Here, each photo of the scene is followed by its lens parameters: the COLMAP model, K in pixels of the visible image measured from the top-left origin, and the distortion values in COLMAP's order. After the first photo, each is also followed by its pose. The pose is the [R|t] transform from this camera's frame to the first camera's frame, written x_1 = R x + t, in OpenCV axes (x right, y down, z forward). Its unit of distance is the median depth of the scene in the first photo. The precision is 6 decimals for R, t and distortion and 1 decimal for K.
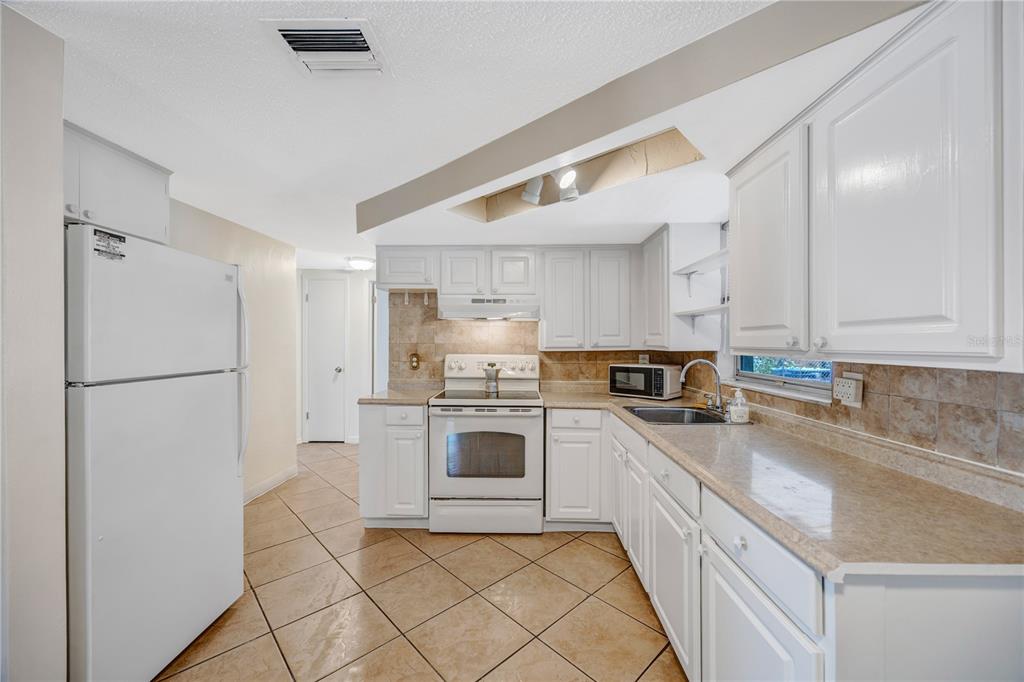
lens RADIAL K [[395.6, 0, 514.3], [0, 395.6, 344.4], [0, 0, 1]] dist [0.000212, -0.000019]
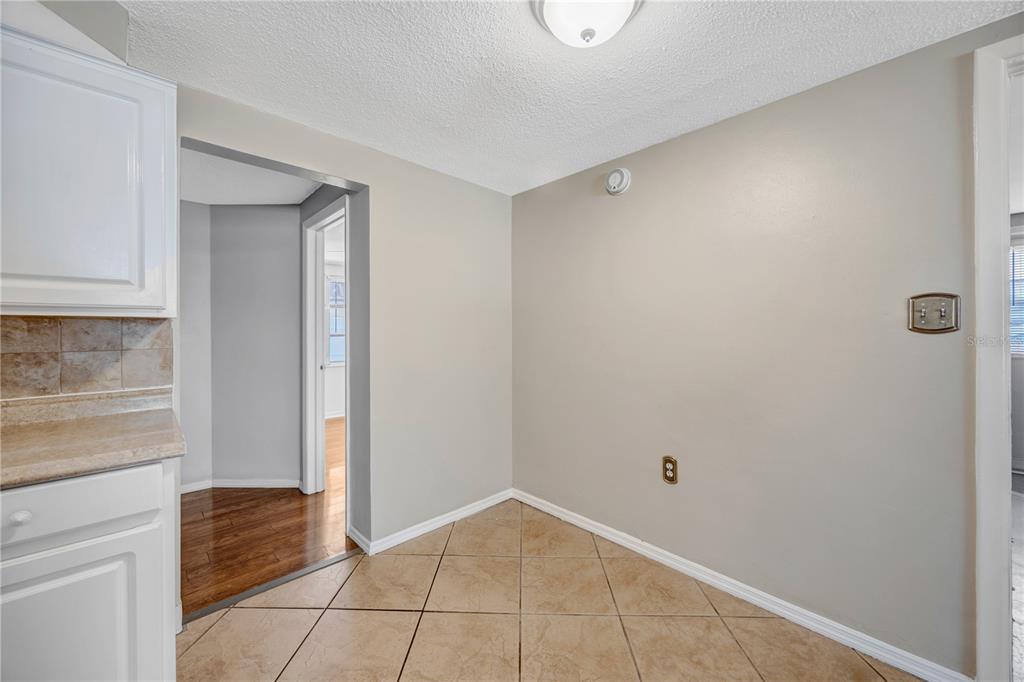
lens RADIAL K [[395.6, 0, 509.6], [0, 395.6, 334.4], [0, 0, 1]] dist [0.000212, -0.000019]
pose [[-0.700884, -0.005803, 0.713251, -0.321133], [0.003357, 0.999929, 0.011434, 0.038532], [-0.713267, 0.010408, -0.700815, 0.340176]]
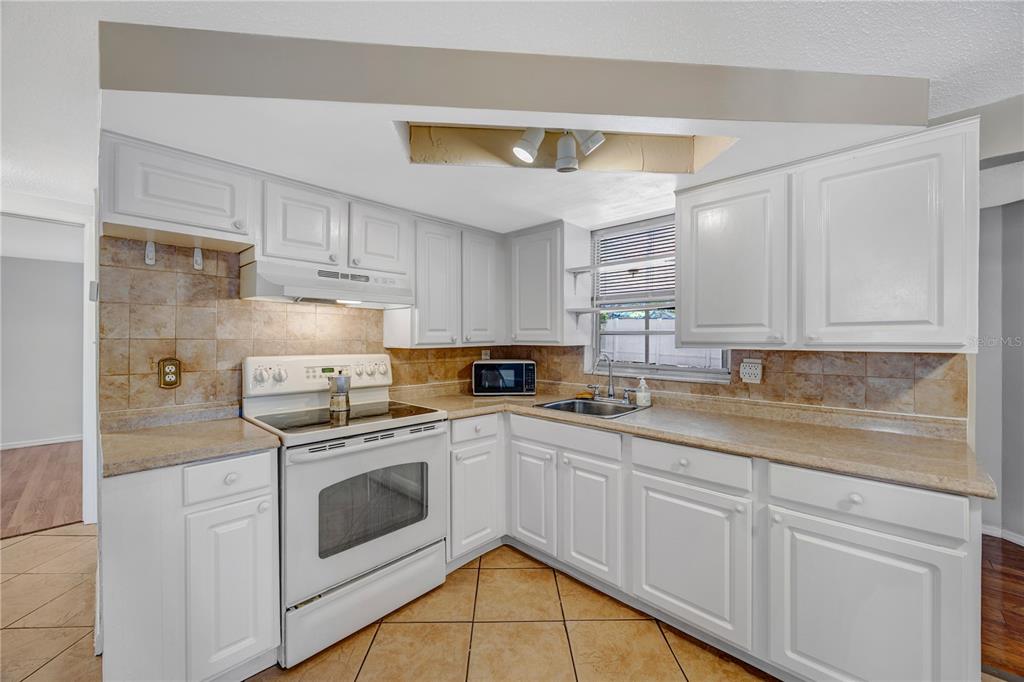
lens RADIAL K [[395.6, 0, 510.8], [0, 395.6, 338.7], [0, 0, 1]] dist [0.000212, -0.000019]
pose [[0.674385, -0.001406, 0.738379, -0.434965], [0.003641, 0.999992, -0.001421, -0.000701], [-0.738371, 0.003647, 0.674385, 0.389994]]
